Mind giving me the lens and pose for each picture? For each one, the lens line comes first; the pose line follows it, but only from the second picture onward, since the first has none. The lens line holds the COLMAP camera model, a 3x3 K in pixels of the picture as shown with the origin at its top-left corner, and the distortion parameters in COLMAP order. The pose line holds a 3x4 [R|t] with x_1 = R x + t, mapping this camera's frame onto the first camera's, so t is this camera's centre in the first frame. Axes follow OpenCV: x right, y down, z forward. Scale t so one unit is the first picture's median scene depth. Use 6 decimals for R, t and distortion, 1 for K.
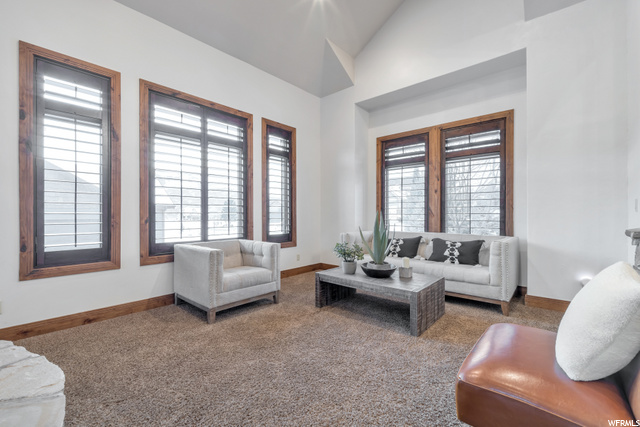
lens RADIAL K [[272.5, 0, 318.9], [0, 272.5, 214.8], [0, 0, 1]] dist [-0.000873, -0.000807]
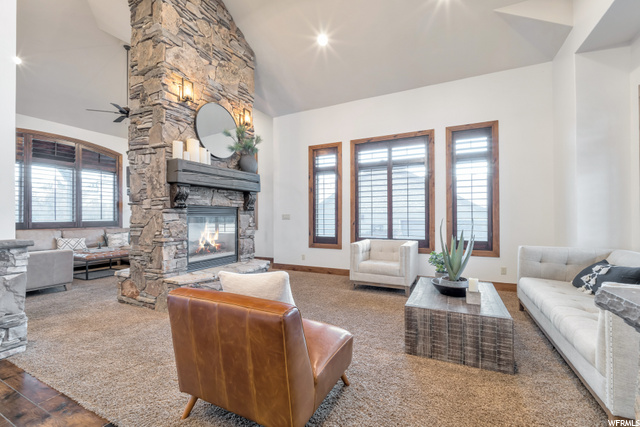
lens RADIAL K [[272.5, 0, 318.9], [0, 272.5, 214.8], [0, 0, 1]] dist [-0.000873, -0.000807]
pose [[0.262294, -0.006199, -0.964968, 0.898078], [0.001442, 0.999981, -0.006032, -0.020746], [0.964987, 0.000191, 0.262298, 0.342818]]
